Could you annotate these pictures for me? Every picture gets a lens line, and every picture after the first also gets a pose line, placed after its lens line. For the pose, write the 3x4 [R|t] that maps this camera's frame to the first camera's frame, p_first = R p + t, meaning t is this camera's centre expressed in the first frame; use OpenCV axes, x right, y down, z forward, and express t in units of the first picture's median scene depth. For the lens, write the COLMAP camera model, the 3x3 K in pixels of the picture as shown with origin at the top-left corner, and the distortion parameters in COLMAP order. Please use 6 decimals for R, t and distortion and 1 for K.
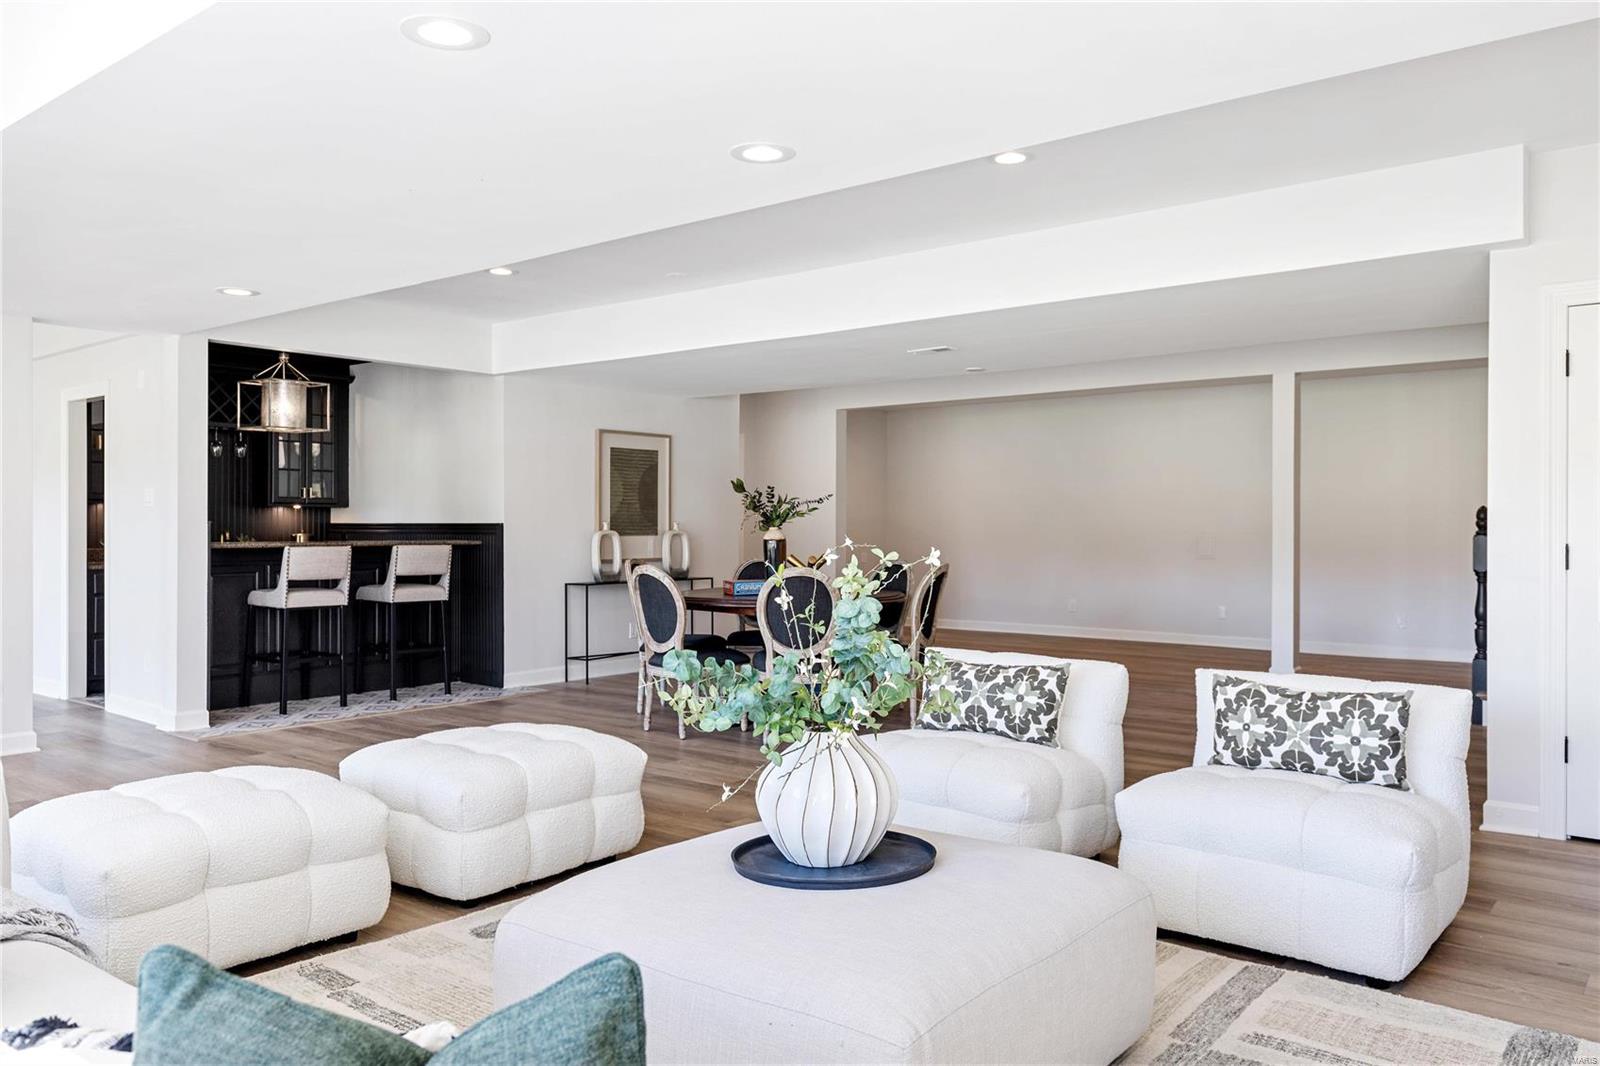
lens RADIAL K [[1184.2, 0, 800.1], [0, 1184.2, 529.9], [0, 0, 1]] dist [0.003772, -0.009066]
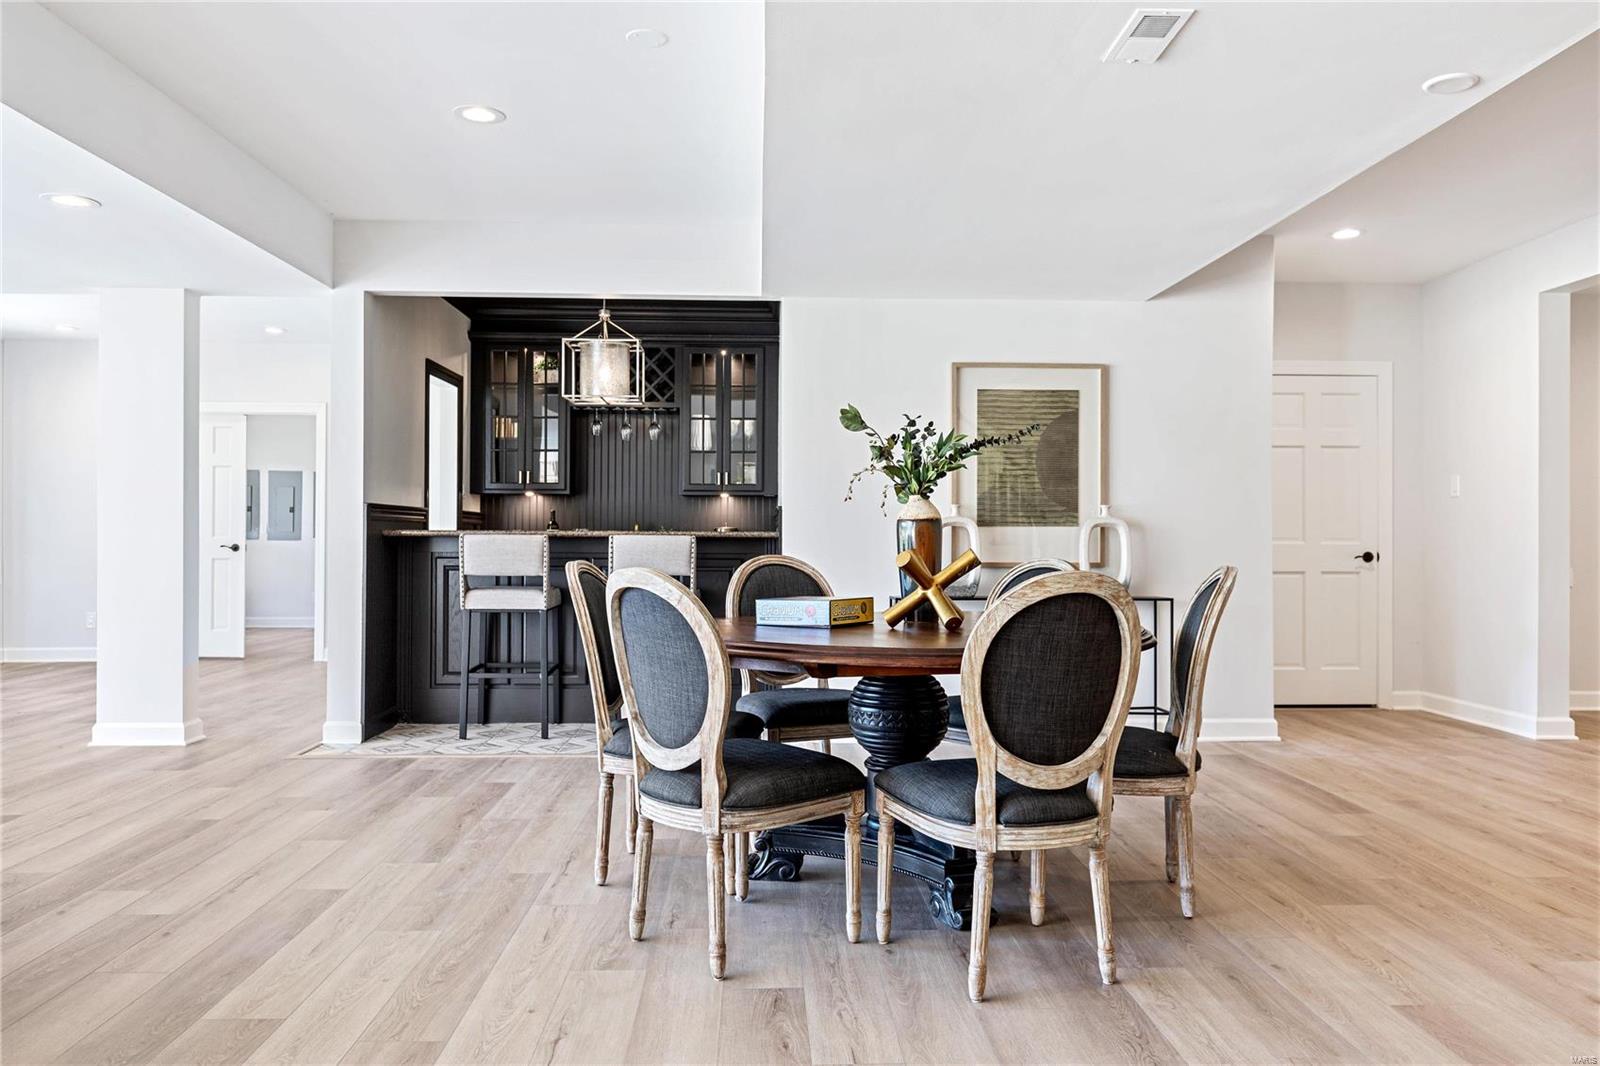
lens RADIAL K [[1184.2, 0, 801.5], [0, 1184.2, 536.1], [0, 0, 1]] dist [0.003772, -0.009066]
pose [[0.661152, -0.000940, -0.750251, 0.315693], [-0.006794, 0.999951, -0.007241, 0.019143], [0.750221, 0.009885, 0.661113, 0.605983]]
